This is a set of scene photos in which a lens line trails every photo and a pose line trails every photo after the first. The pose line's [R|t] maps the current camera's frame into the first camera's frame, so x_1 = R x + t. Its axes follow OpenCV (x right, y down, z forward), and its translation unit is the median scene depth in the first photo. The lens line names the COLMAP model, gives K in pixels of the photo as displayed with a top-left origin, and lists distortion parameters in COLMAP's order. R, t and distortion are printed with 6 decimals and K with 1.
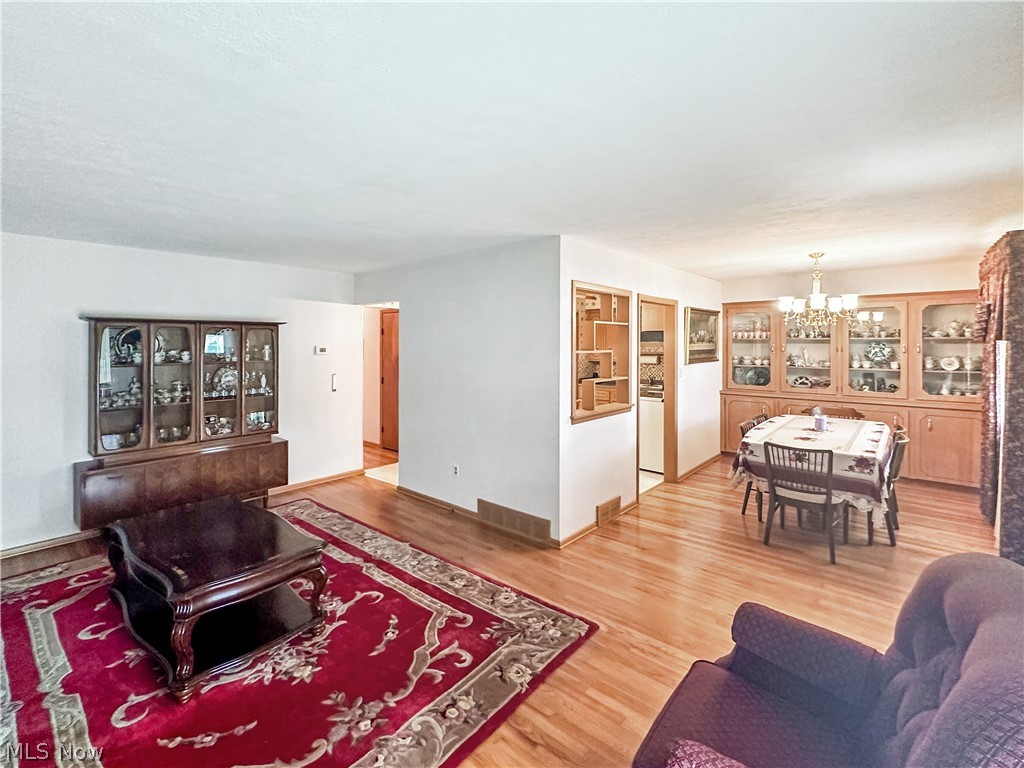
lens RADIAL K [[472.9, 0, 562.0], [0, 472.9, 337.8], [0, 0, 1]] dist [-0.004344, -0.000767]
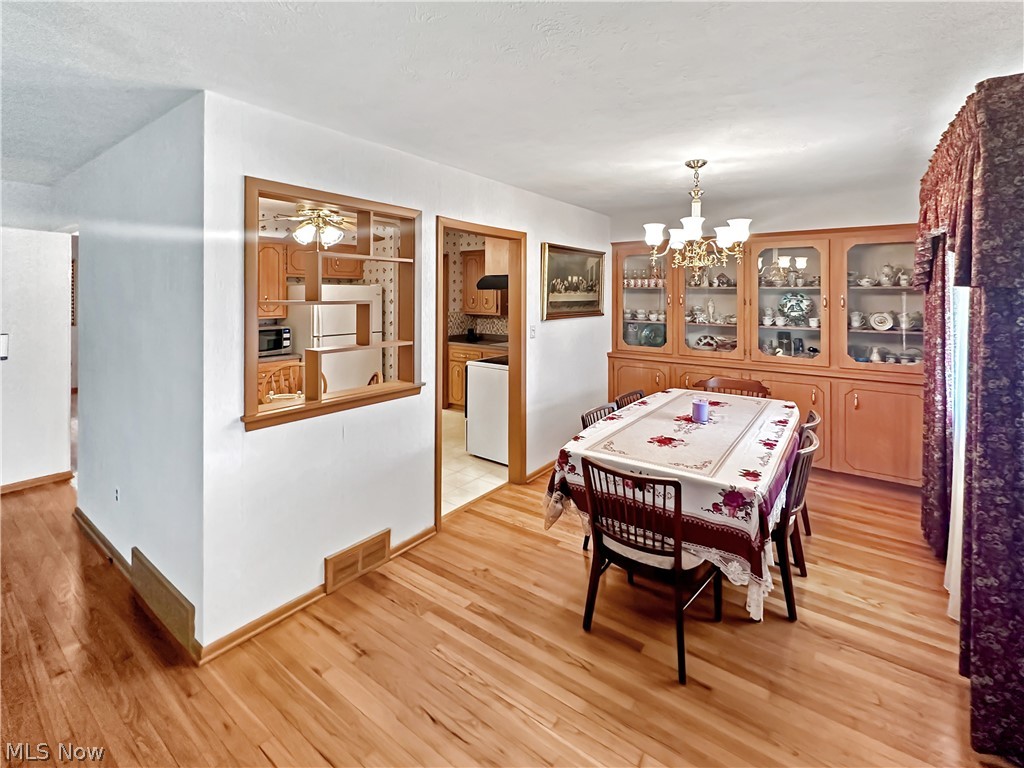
lens RADIAL K [[452.2, 0, 565.8], [0, 452.2, 284.6], [0, 0, 1]] dist [-0.003209, 0.000003]
pose [[0.997251, 0.009018, 0.073550, 0.300543], [-0.008215, 0.999903, -0.011209, 0.009151], [-0.073644, 0.010574, 0.997229, 0.358006]]
